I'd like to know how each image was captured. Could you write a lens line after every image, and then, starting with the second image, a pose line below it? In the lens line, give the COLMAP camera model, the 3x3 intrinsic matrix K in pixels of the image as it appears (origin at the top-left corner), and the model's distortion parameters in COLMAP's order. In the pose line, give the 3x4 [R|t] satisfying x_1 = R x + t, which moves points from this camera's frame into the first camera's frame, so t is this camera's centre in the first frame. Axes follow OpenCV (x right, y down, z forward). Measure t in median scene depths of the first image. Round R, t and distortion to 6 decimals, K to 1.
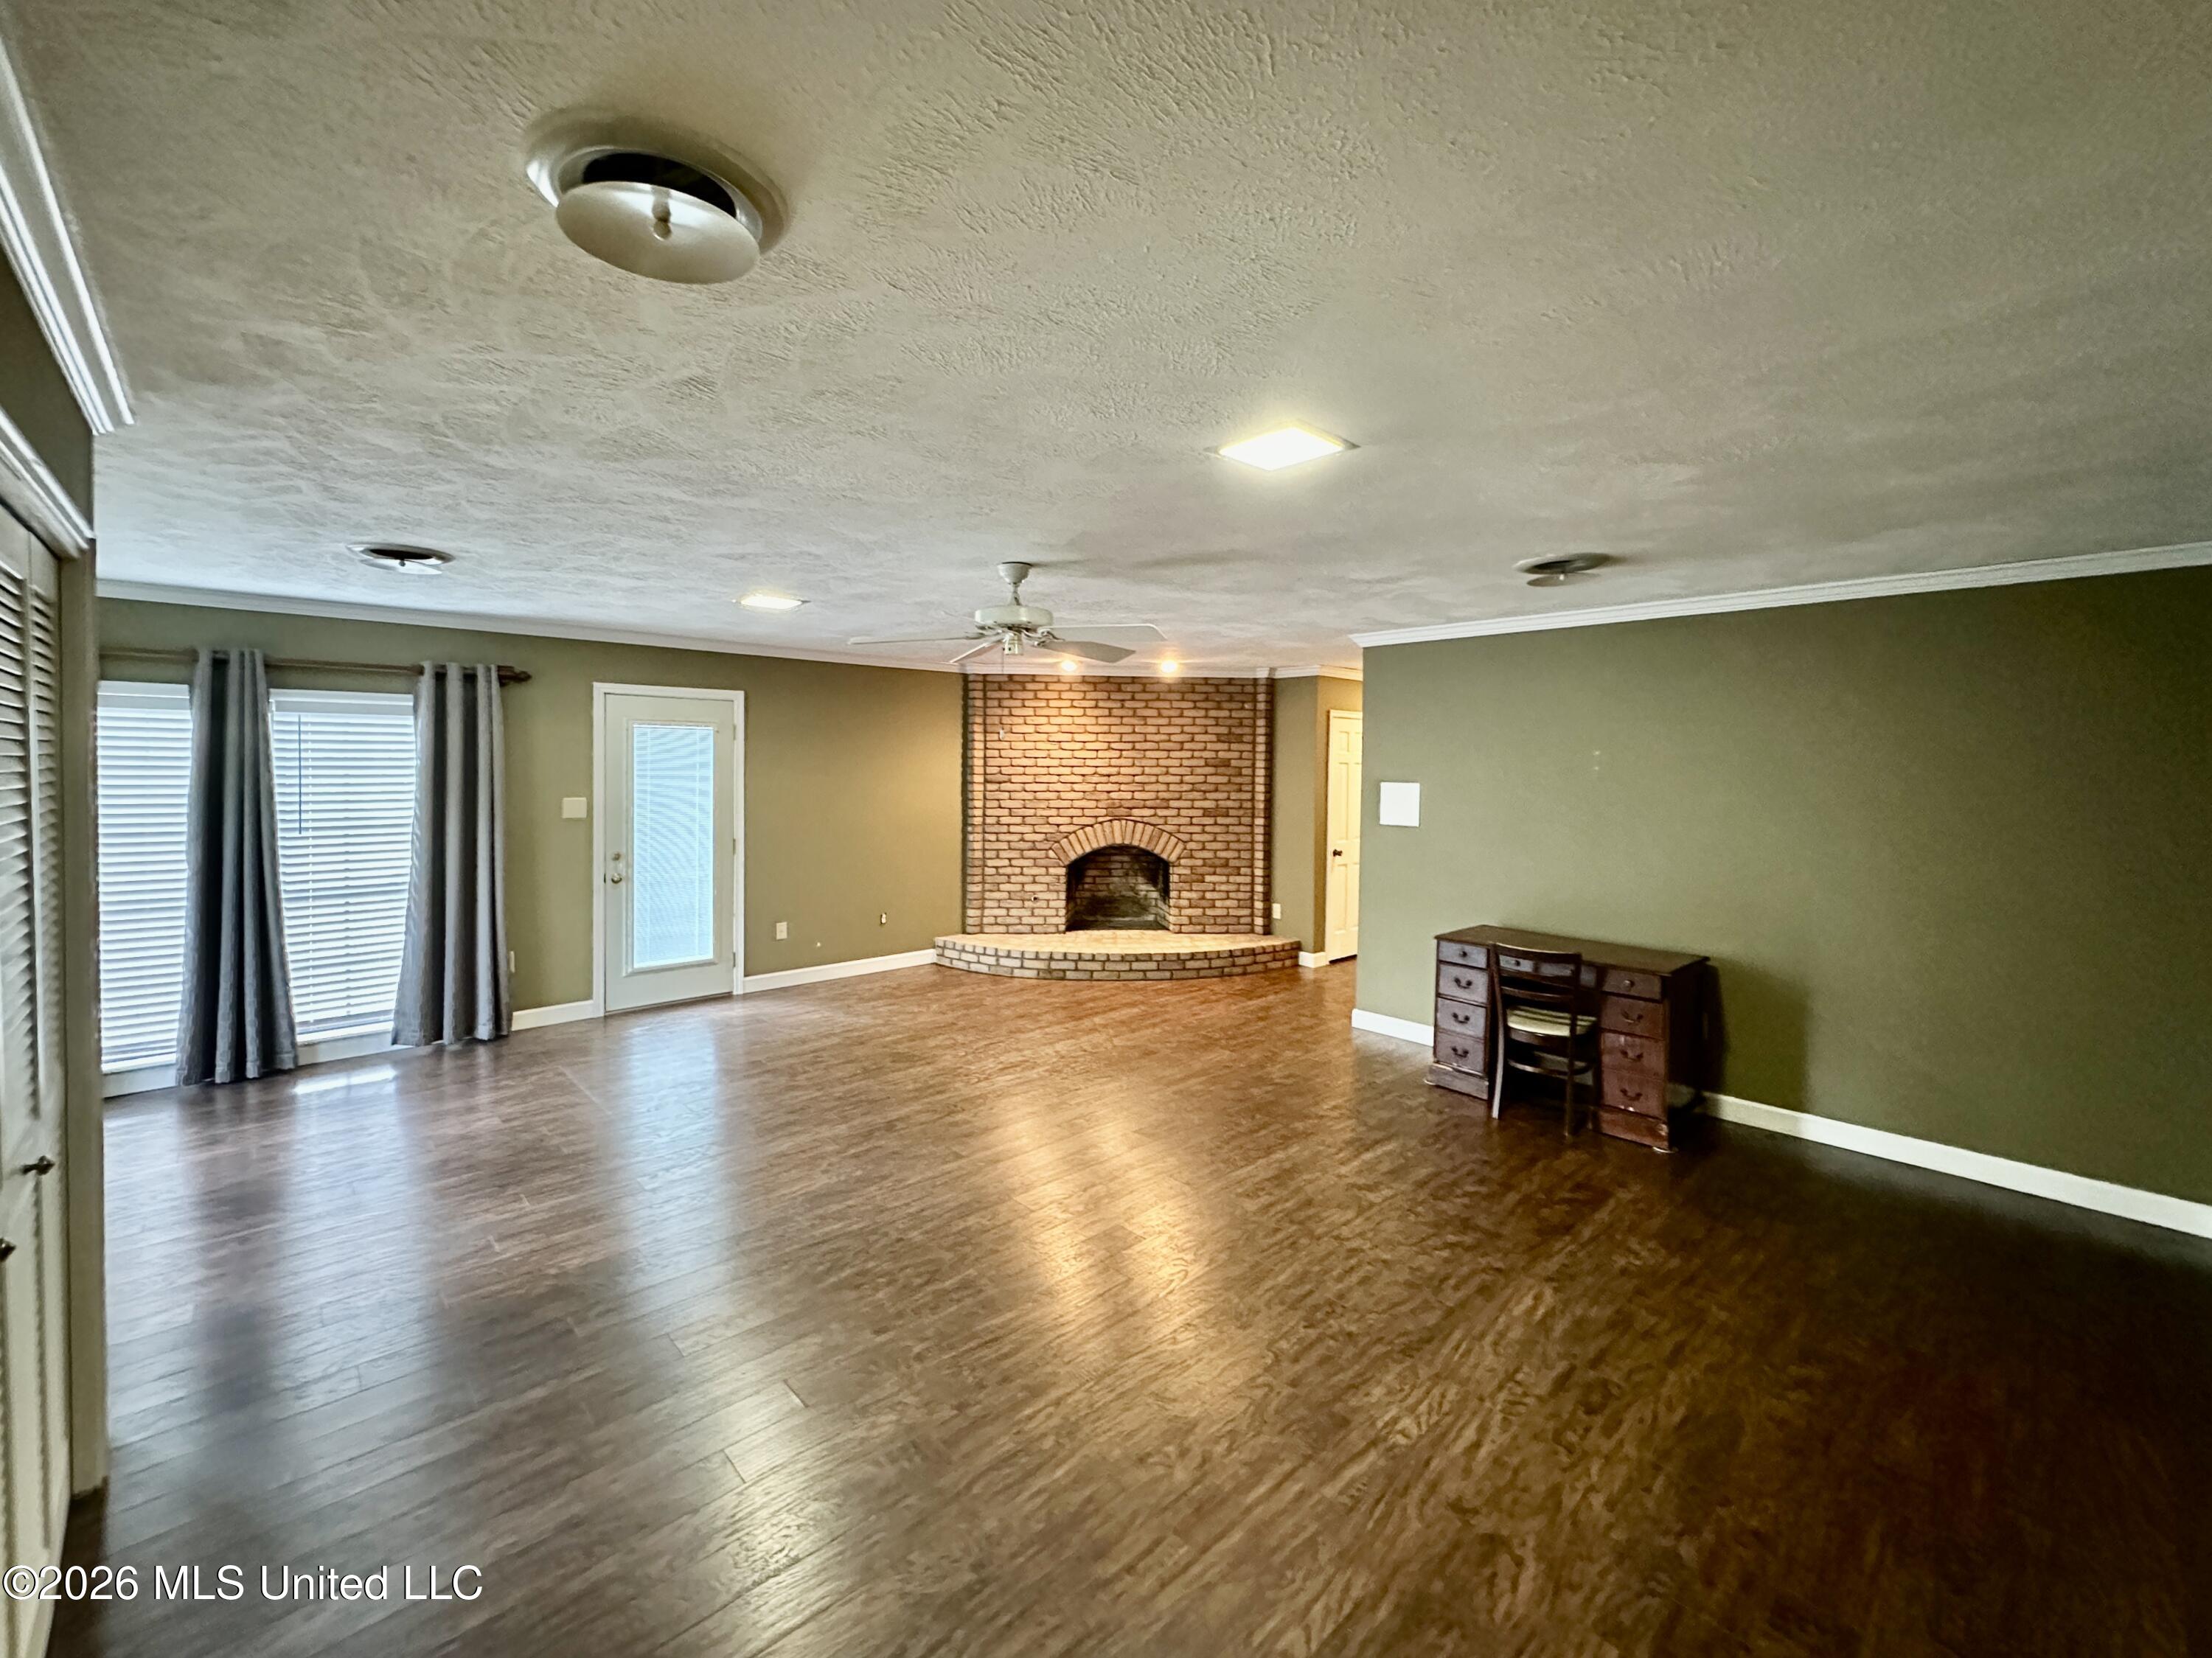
lens RADIAL K [[910.2, 0, 1105.8], [0, 910.2, 784.7], [0, 0, 1]] dist [-0.001543, -0.000218]
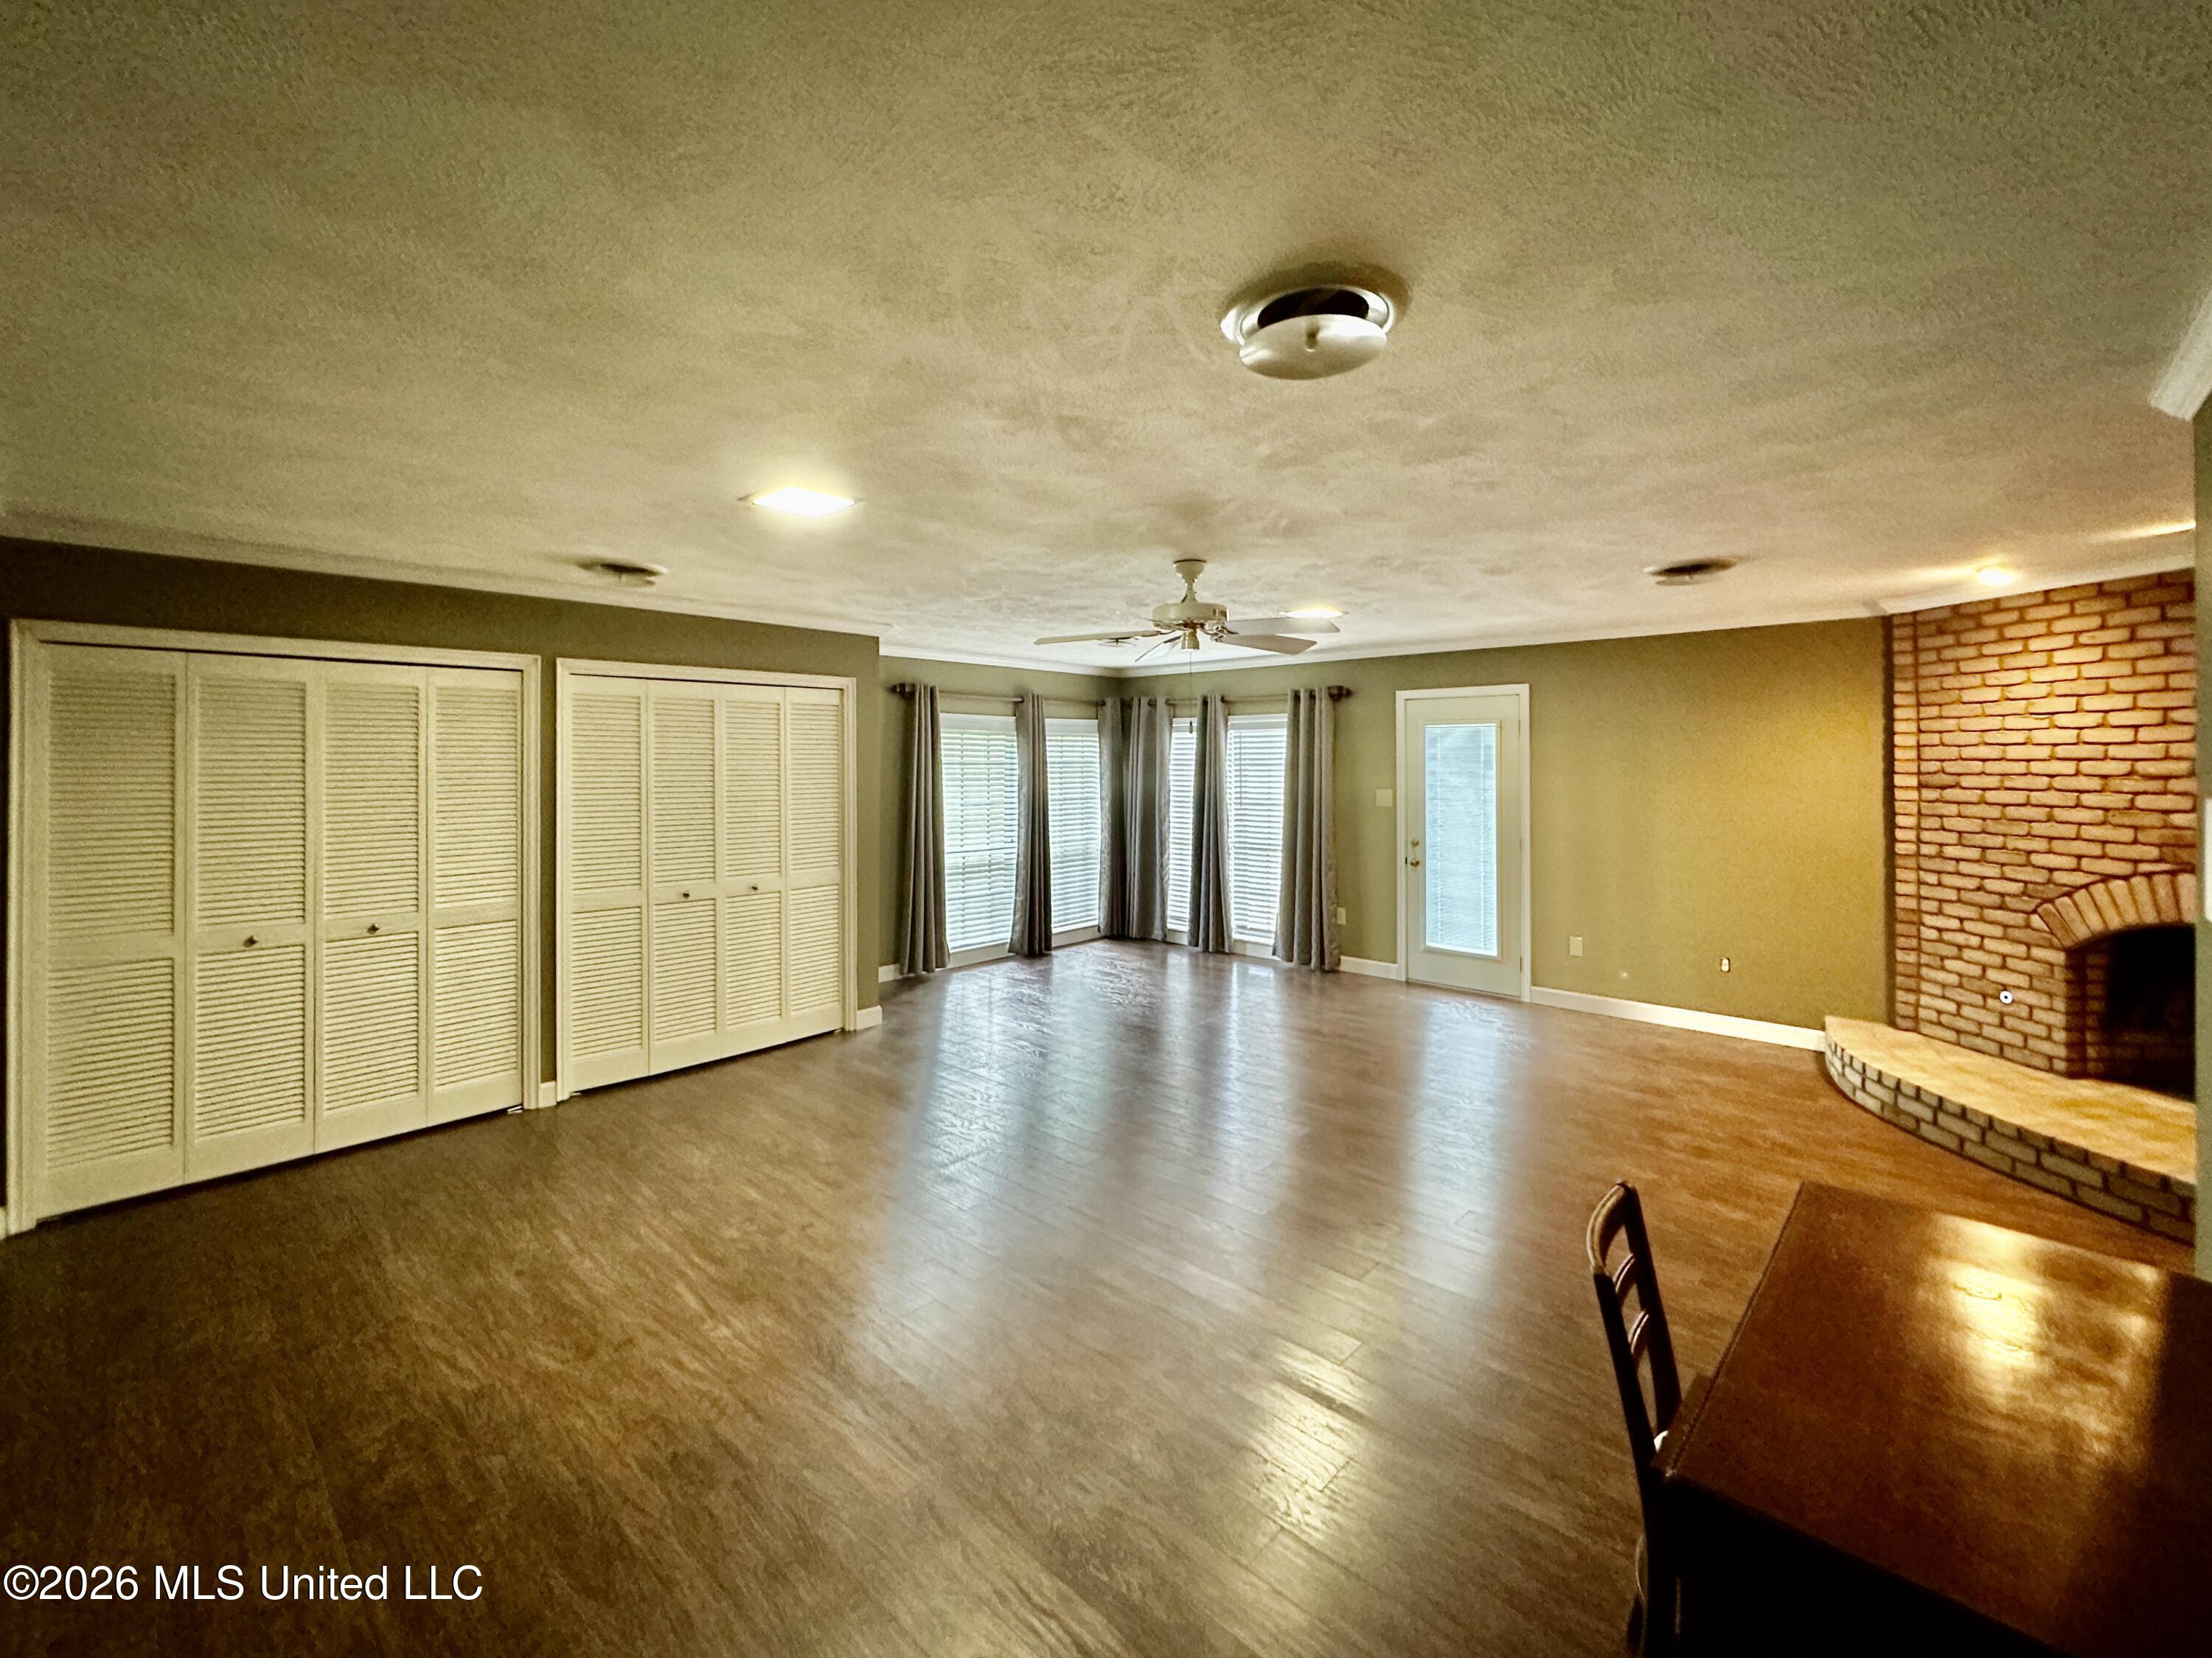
lens RADIAL K [[940.4, 0, 1106.4], [0, 940.4, 752.8], [0, 0, 1]] dist [-0.004001, -0.000169]
pose [[0.072930, -0.016135, -0.997207, 0.459232], [-0.020535, 0.999633, -0.017676, -0.003106], [0.997126, 0.021767, 0.072571, 0.408039]]
